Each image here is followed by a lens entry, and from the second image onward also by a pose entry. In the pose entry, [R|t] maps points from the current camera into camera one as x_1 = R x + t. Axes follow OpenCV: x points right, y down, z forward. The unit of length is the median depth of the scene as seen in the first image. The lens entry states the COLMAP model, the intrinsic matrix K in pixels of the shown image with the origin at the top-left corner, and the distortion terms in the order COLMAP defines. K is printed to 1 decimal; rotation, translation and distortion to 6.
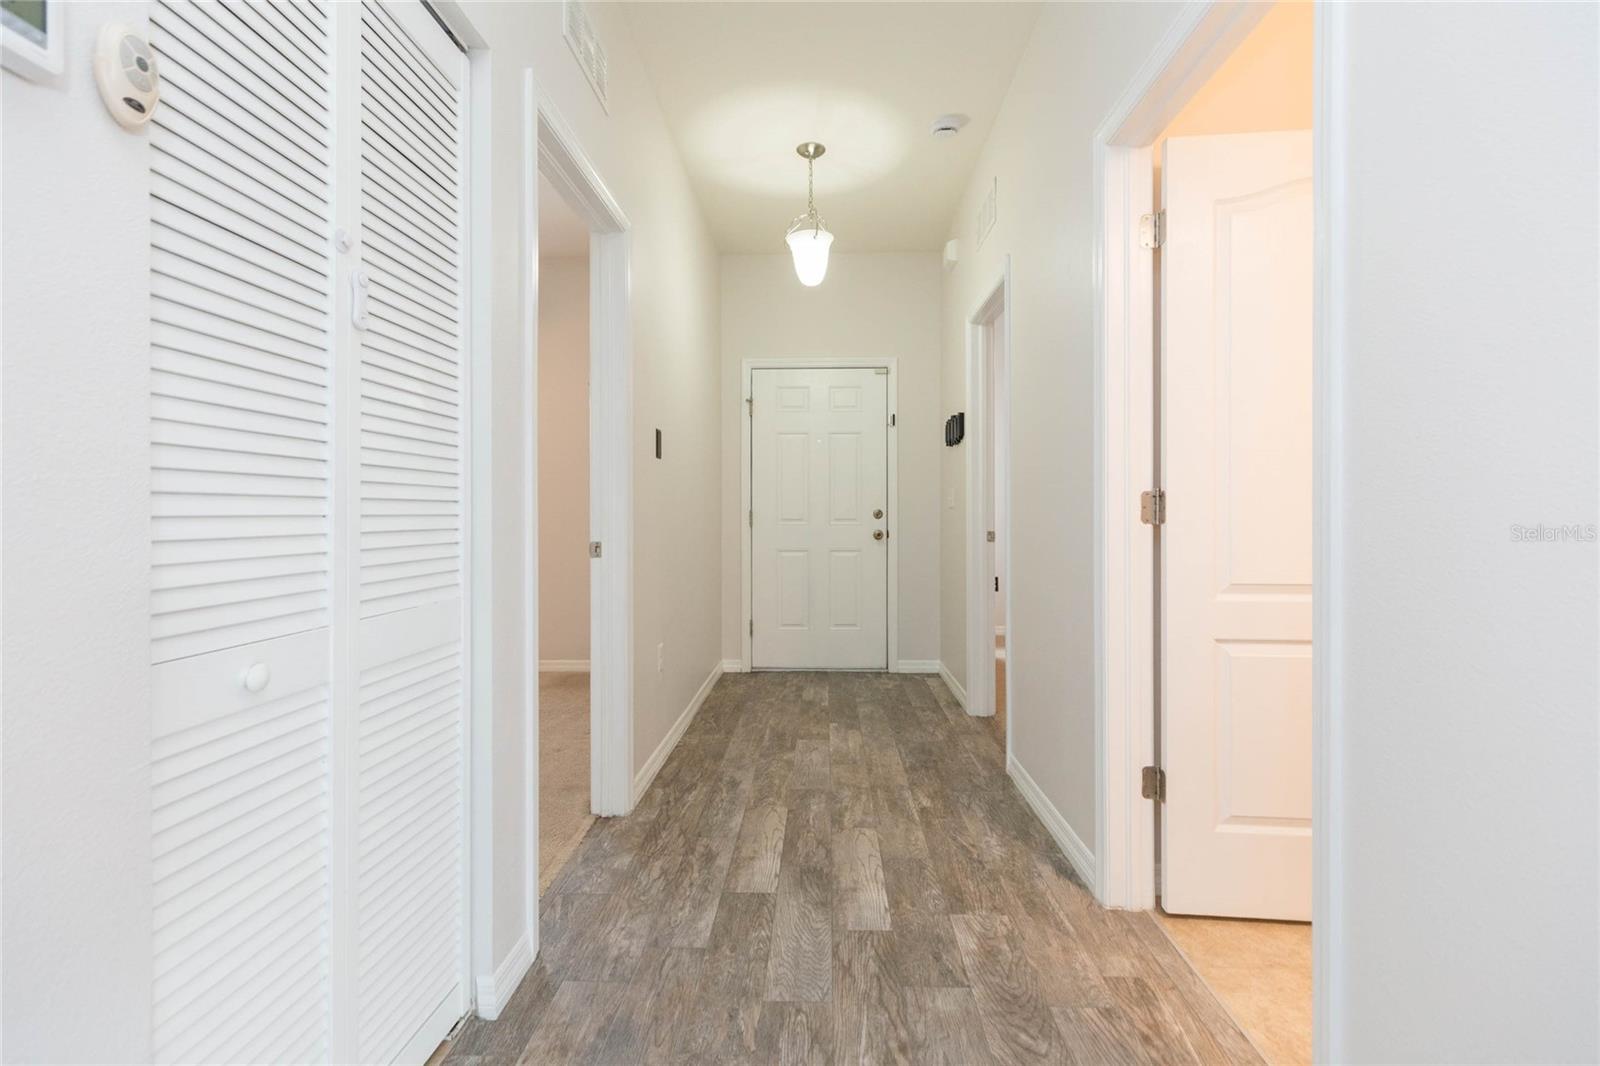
lens RADIAL K [[736.7, 0, 800.0], [0, 736.7, 521.7], [0, 0, 1]] dist [0.002821, 0.000012]
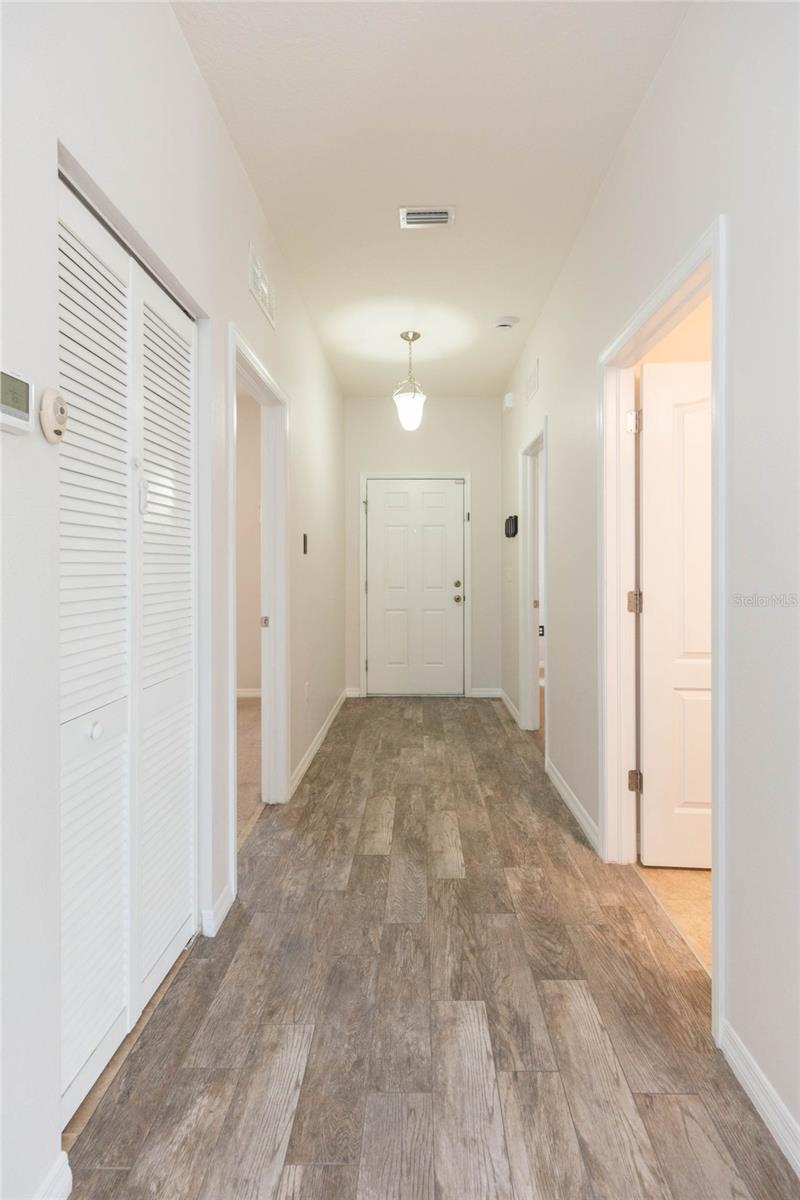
lens RADIAL K [[562.0, 0, 408.0], [0, 562.0, 570.5], [0, 0, 1]] dist [0.003817, 0.000972]
pose [[0.999849, -0.000571, 0.017367, -0.015526], [0.000629, 0.999994, -0.003283, -0.077886], [-0.017366, 0.003293, 0.999844, -0.160520]]
